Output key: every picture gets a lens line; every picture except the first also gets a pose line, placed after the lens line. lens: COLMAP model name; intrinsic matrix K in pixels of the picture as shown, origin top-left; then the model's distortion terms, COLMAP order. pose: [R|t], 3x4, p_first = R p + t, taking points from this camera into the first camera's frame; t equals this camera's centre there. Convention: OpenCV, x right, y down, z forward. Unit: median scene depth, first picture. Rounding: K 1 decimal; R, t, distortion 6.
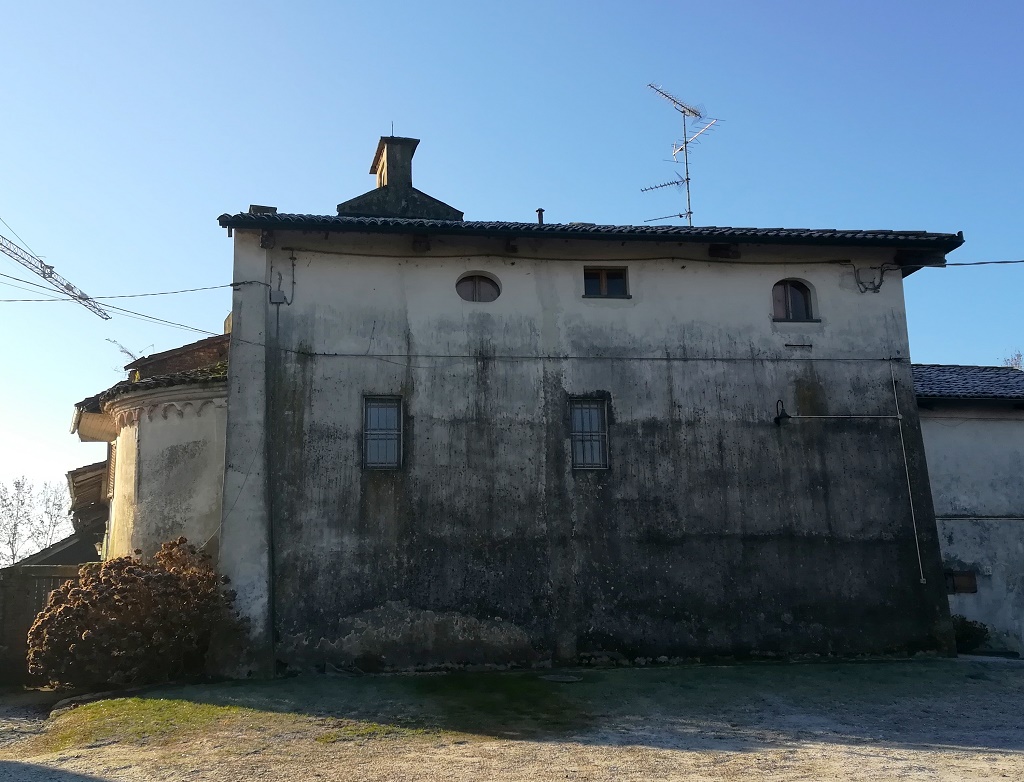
lens RADIAL K [[1045.9, 0, 512.0], [0, 1045.9, 391.0], [0, 0, 1]] dist [0.004595, -0.029839]
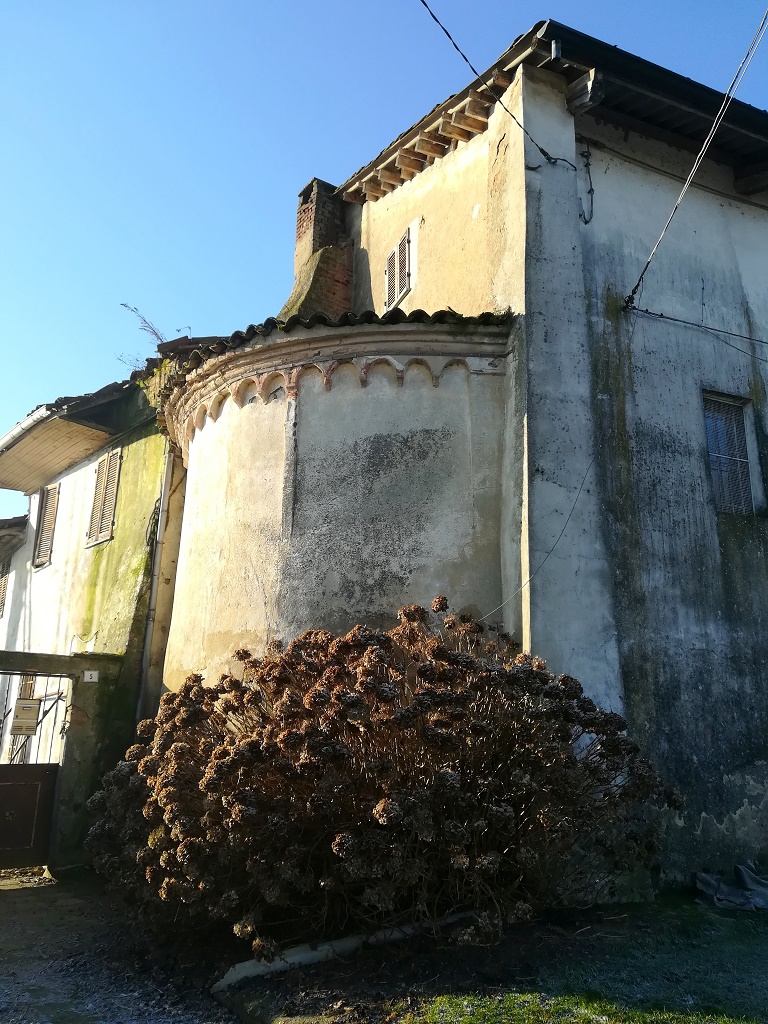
lens RADIAL K [[826.3, 0, 384.0], [0, 826.3, 512.0], [0, 0, 1]] dist [0.058886, -0.129836]
pose [[0.969935, 0.104708, 0.219687, -0.418757], [-0.091701, 0.993420, -0.068619, 0.123417], [-0.225426, 0.046410, 0.973154, 0.594280]]
